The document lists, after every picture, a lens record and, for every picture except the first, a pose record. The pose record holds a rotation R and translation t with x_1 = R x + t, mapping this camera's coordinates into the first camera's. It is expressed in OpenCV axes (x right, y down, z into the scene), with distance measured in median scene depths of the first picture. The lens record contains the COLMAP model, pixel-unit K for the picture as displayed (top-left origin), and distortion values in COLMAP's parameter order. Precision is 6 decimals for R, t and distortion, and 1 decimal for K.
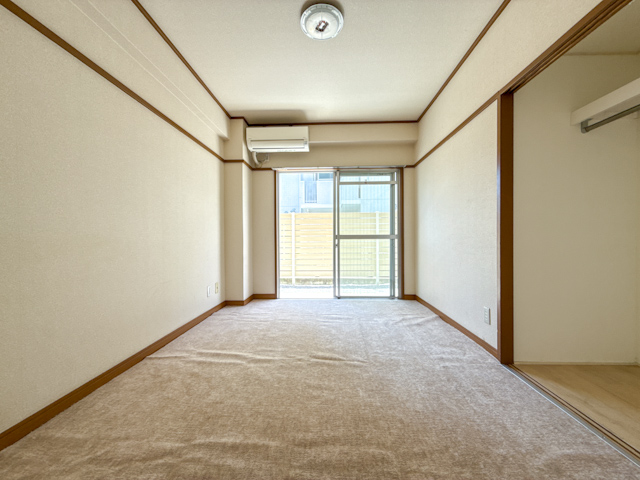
lens RADIAL K [[253.2, 0, 320.0], [0, 253.2, 240.0], [0, 0, 1]] dist [0.000949, -0.000042]
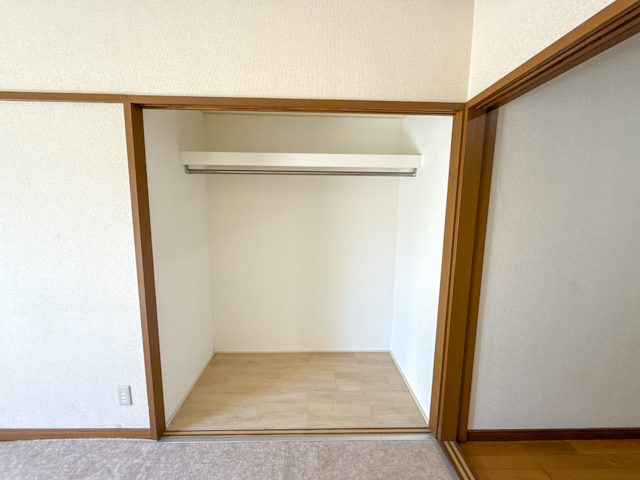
lens RADIAL K [[253.2, 0, 320.0], [0, 253.2, 240.0], [0, 0, 1]] dist [0.000949, -0.000042]
pose [[-0.067565, -0.108442, 0.991804, -0.081917], [-0.007276, 0.994103, 0.108198, -0.267231], [-0.997688, 0.000094, -0.067956, 0.517382]]
